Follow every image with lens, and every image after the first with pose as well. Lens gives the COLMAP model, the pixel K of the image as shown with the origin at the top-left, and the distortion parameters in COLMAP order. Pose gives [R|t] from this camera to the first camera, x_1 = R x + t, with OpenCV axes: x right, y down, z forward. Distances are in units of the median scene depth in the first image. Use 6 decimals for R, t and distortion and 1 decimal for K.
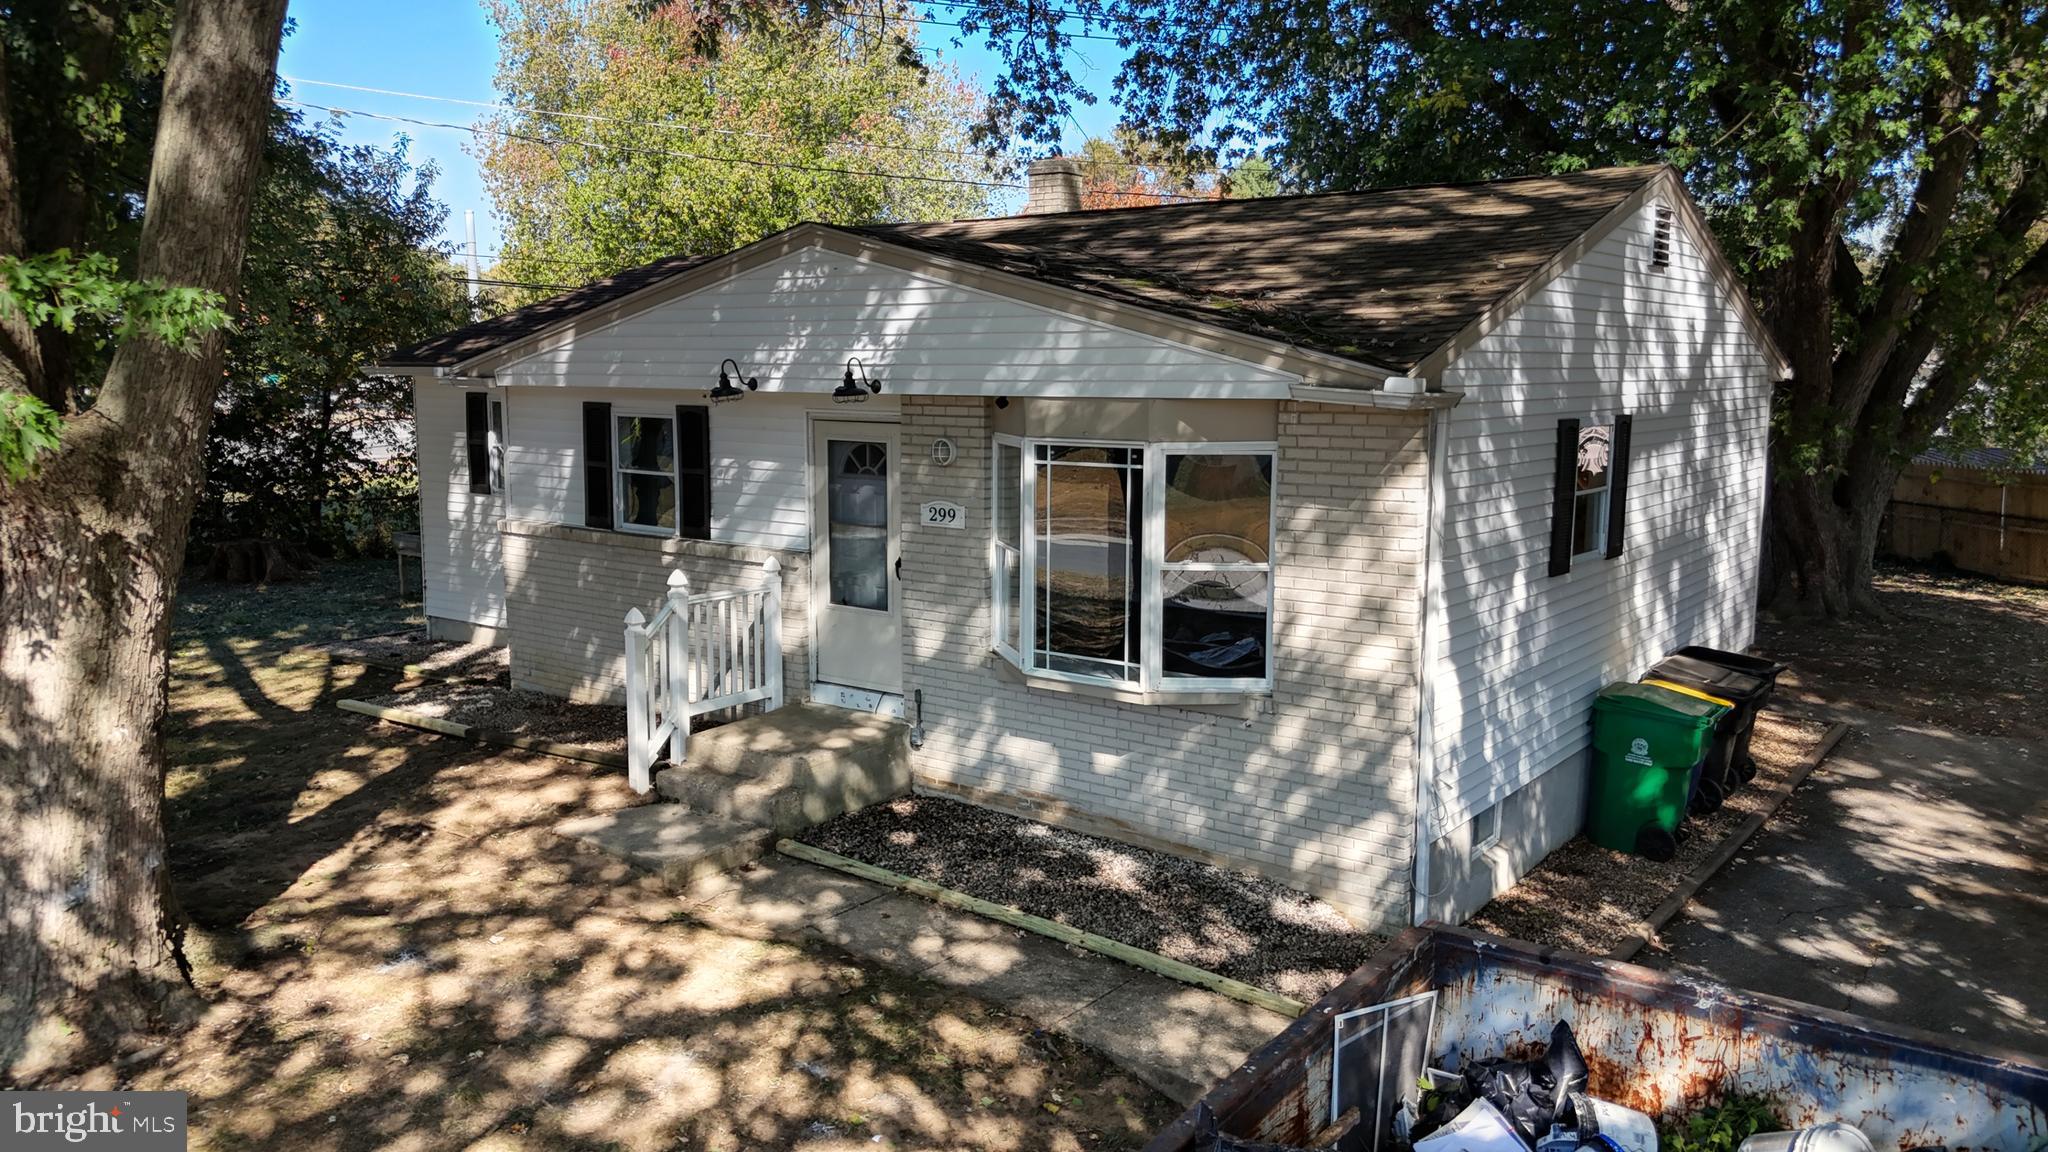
lens RADIAL K [[1527.8, 0, 1019.3], [0, 1527.8, 561.9], [0, 0, 1]] dist [0.041987, -0.048061]
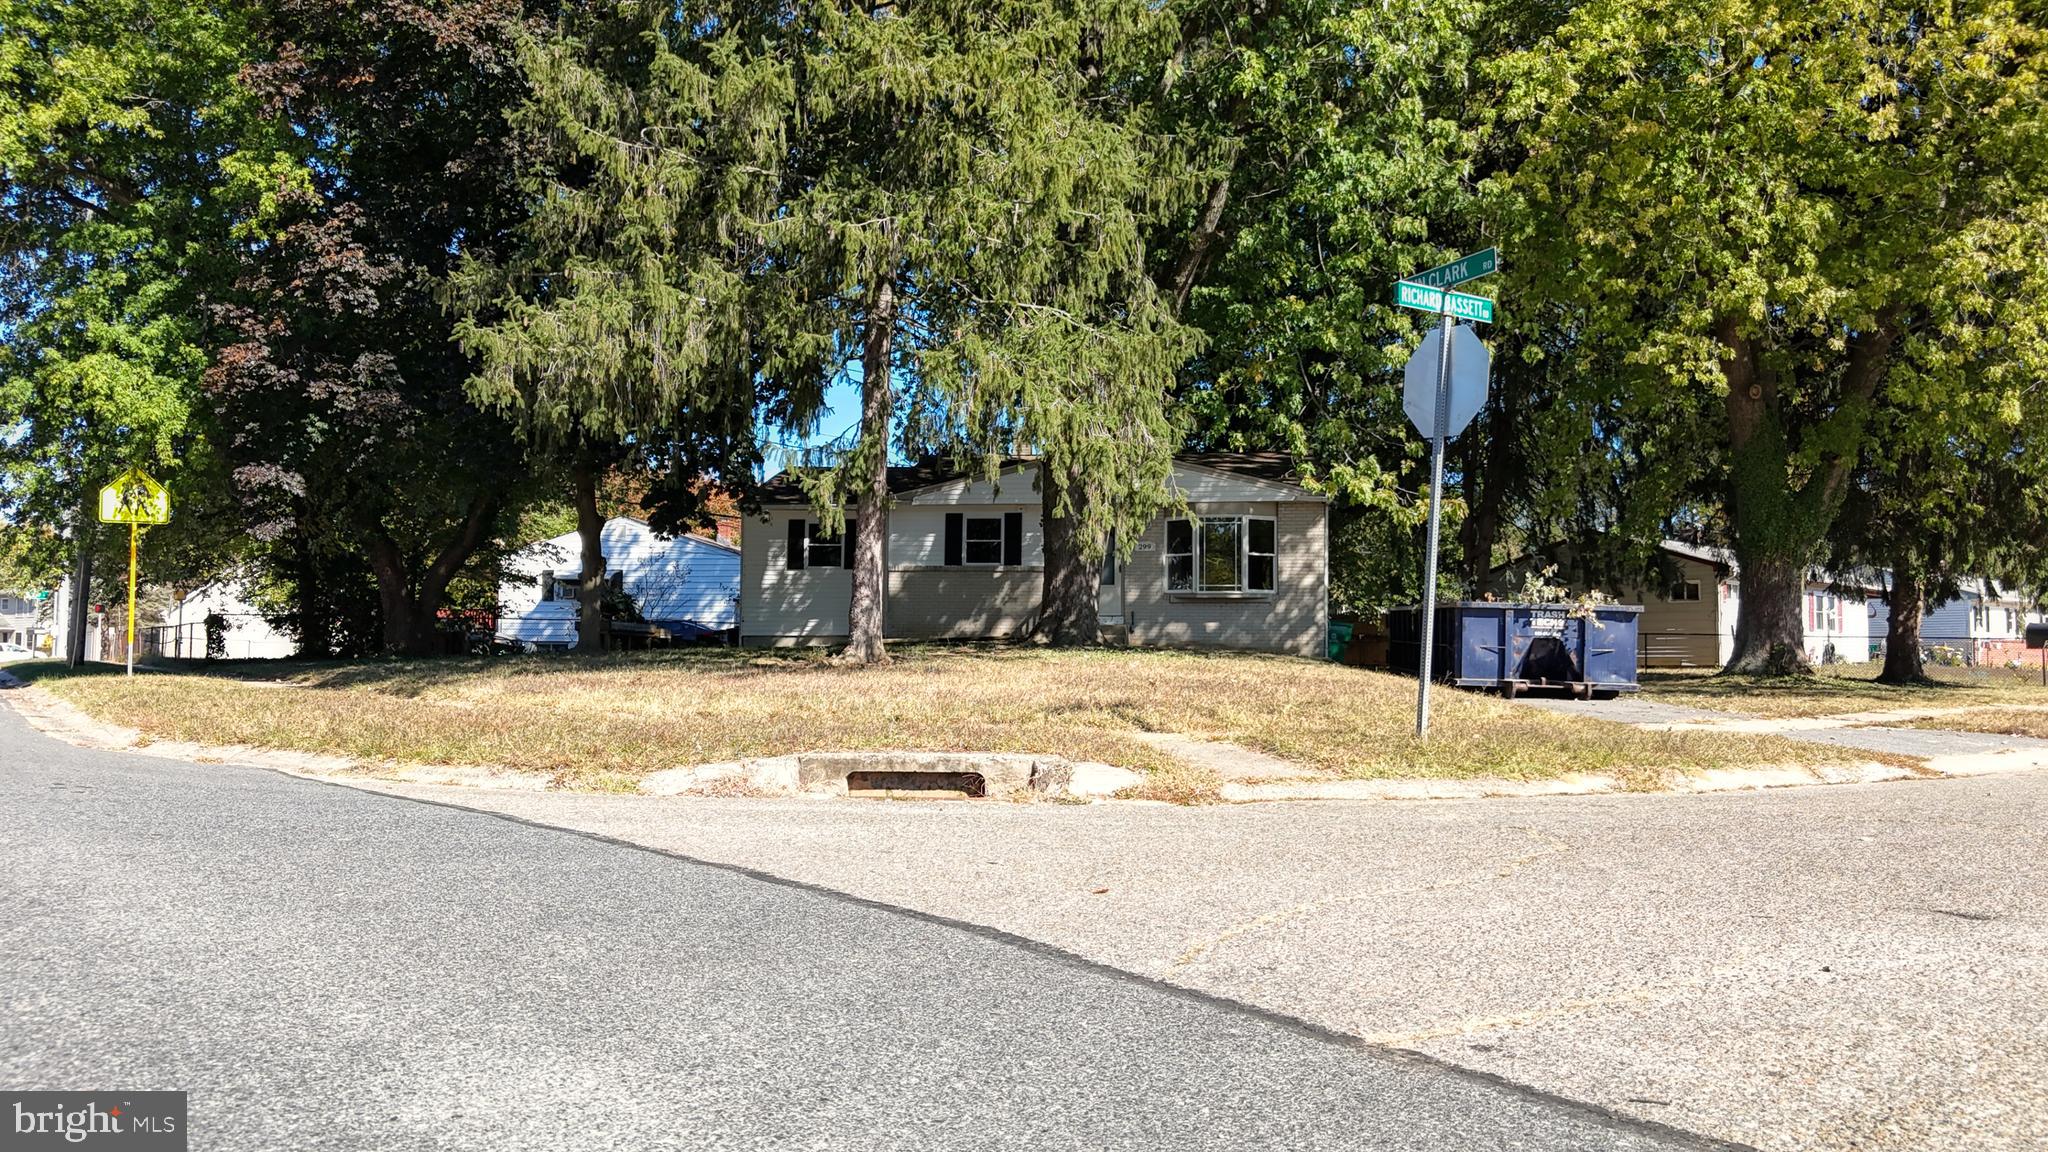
lens RADIAL K [[1527.8, 0, 1026.4], [0, 1527.8, 587.8], [0, 0, 1]] dist [0.041987, -0.048061]
pose [[0.862439, 0.035999, 0.504880, -1.816469], [0.057914, 0.983899, -0.169083, 0.555125], [-0.502837, 0.175063, 0.846468, -1.396147]]
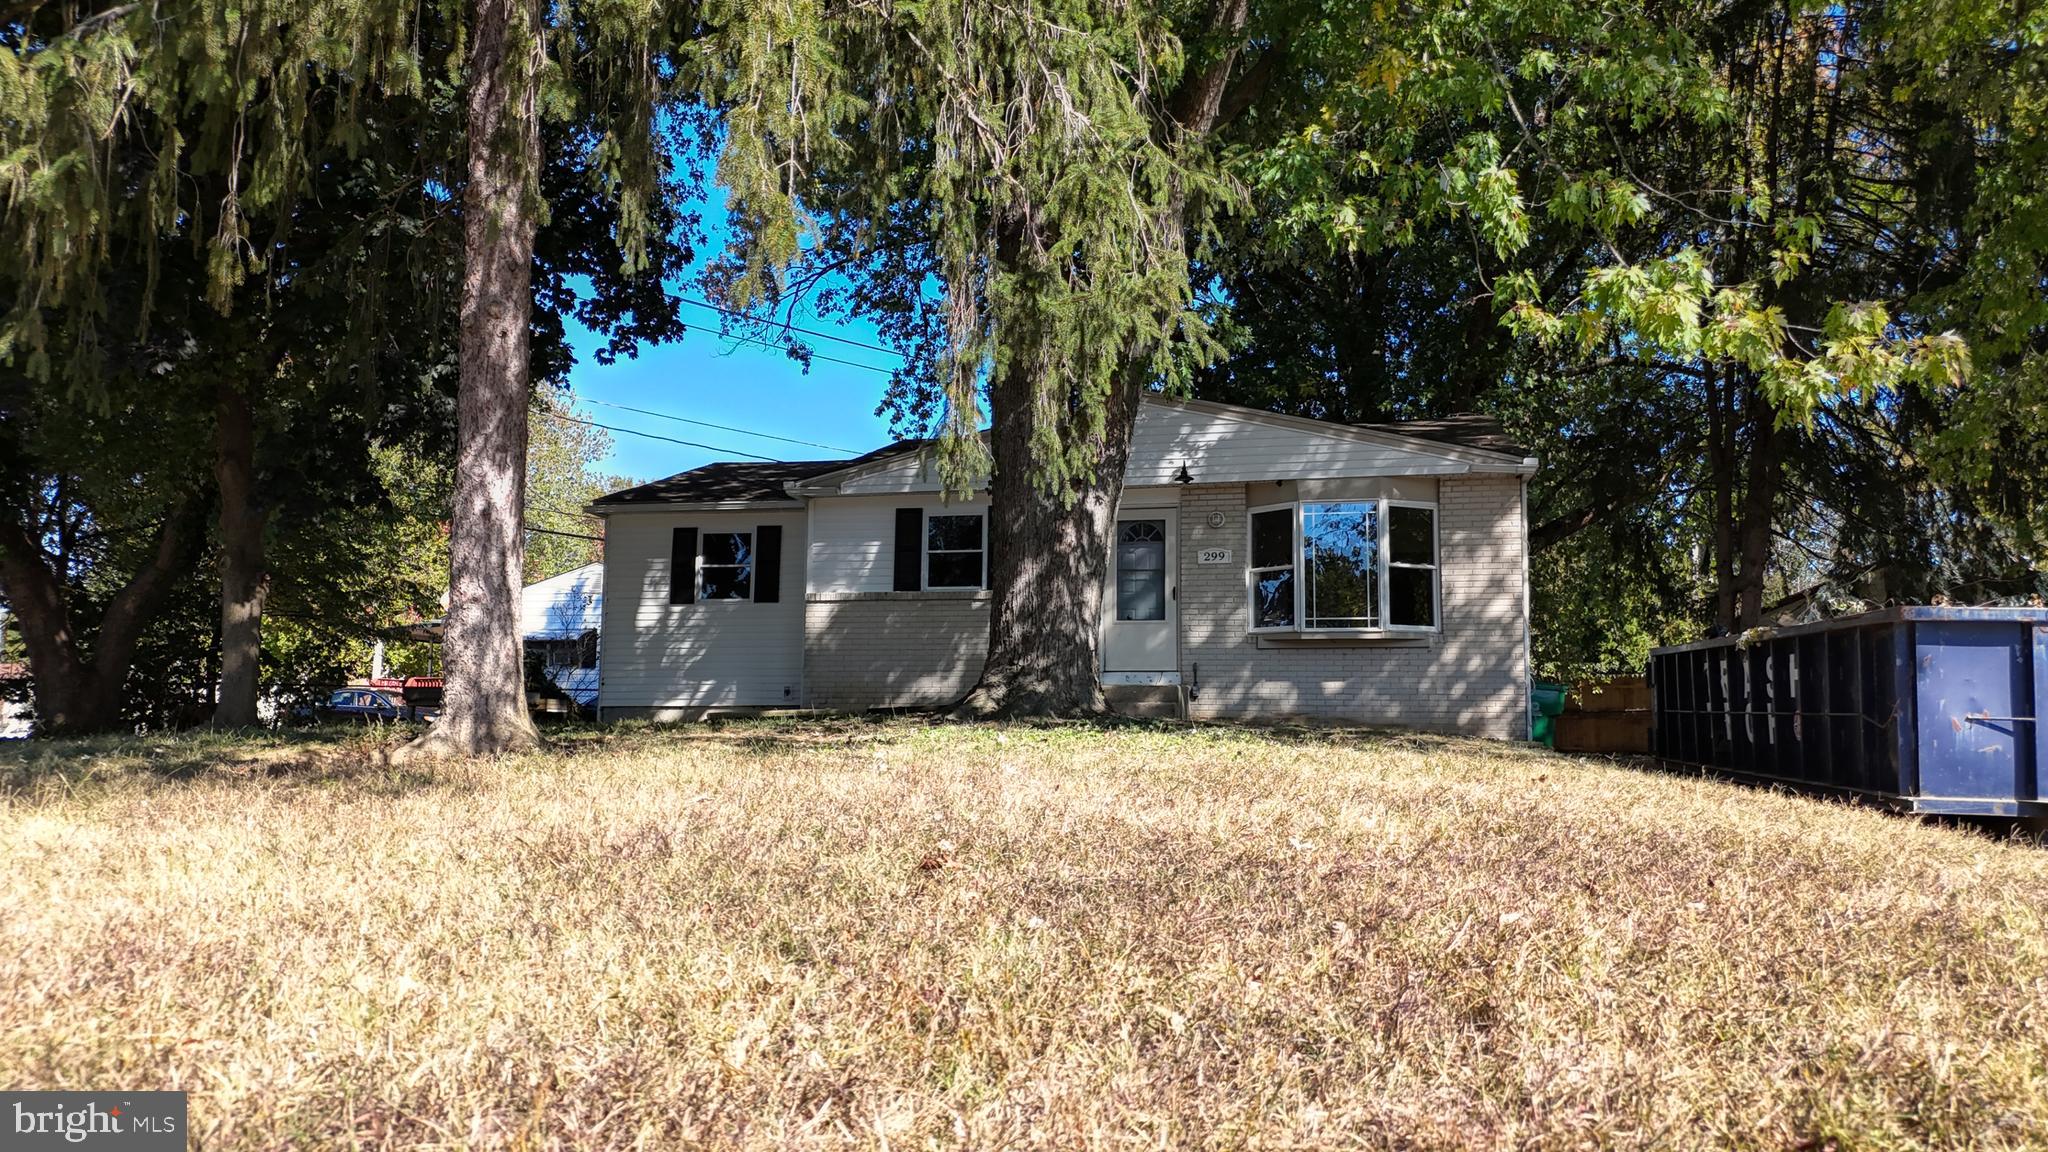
lens RADIAL K [[1527.8, 0, 990.4], [0, 1527.8, 573.5], [0, 0, 1]] dist [0.041987, -0.048061]
pose [[0.916026, 0.056194, 0.397164, -1.044675], [0.042079, 0.971213, -0.234468, 0.412767], [-0.398906, 0.231491, 0.887291, -0.458028]]
